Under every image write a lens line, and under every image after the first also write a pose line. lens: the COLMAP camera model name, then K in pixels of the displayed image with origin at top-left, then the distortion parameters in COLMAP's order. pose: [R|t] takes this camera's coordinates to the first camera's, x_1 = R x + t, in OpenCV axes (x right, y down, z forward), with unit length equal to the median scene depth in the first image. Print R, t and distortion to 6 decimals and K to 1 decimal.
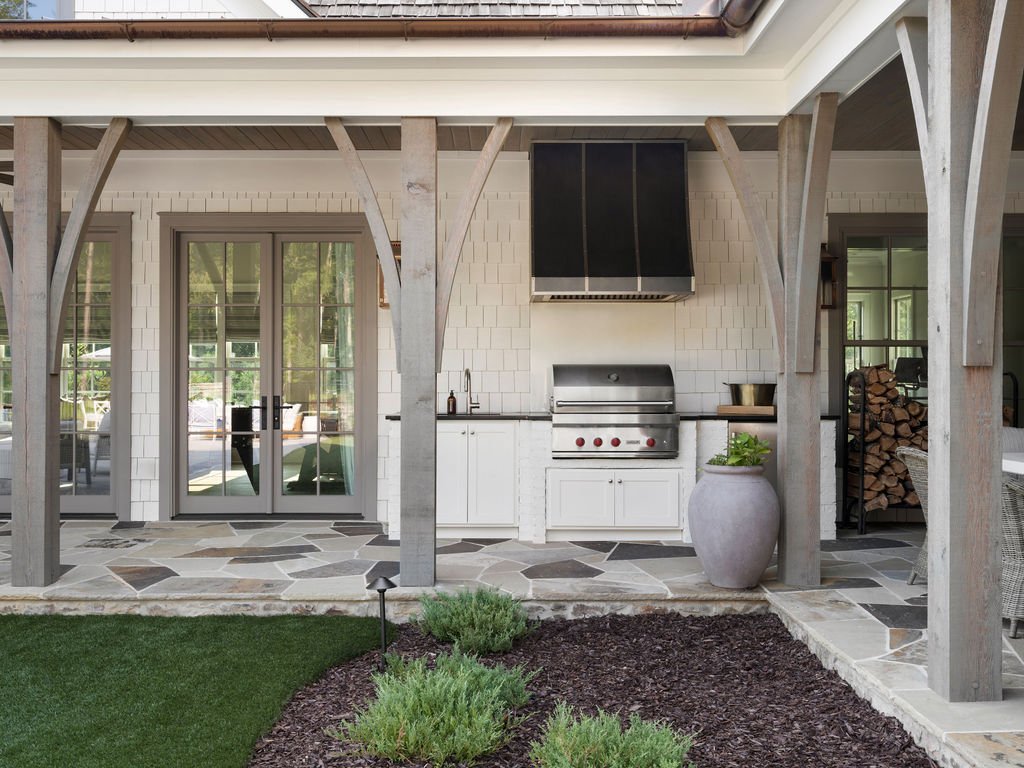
lens RADIAL K [[1013.4, 0, 512.0], [0, 1013.4, 384.0], [0, 0, 1]] dist [-0.005836, -0.001947]
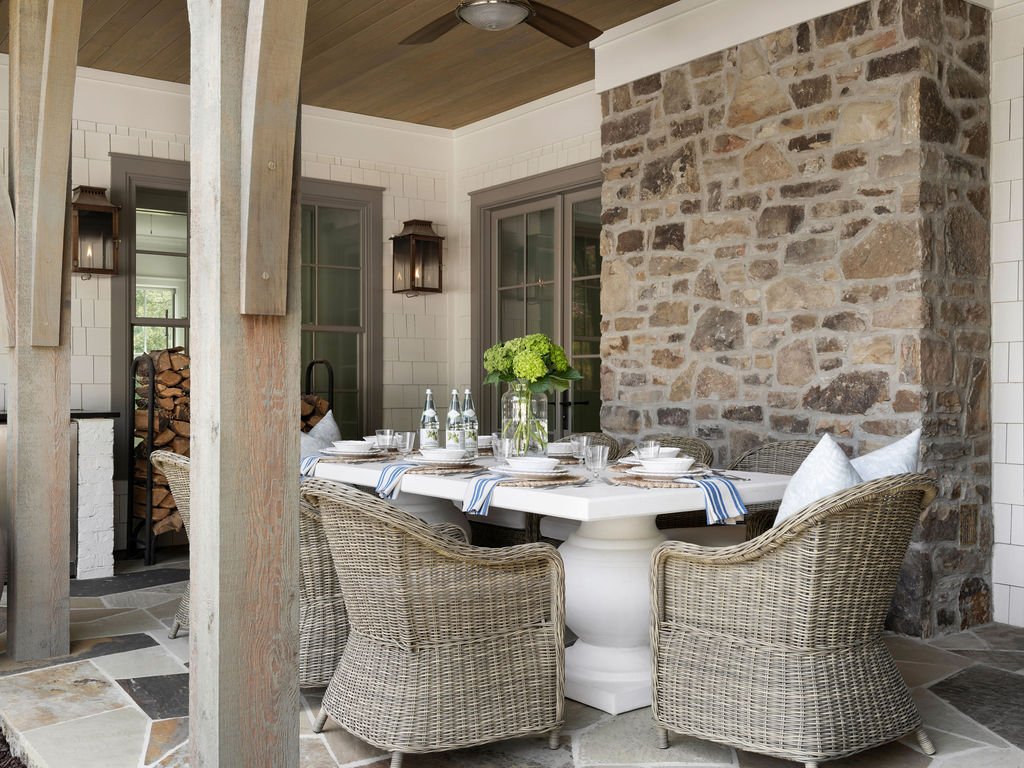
lens RADIAL K [[1013.4, 0, 512.0], [0, 1013.4, 384.0], [0, 0, 1]] dist [-0.005836, -0.001947]
pose [[0.806698, 0.004298, 0.590948, 0.141427], [-0.000359, 0.999977, -0.006784, 0.018805], [-0.590963, 0.005260, 0.806681, 0.267302]]
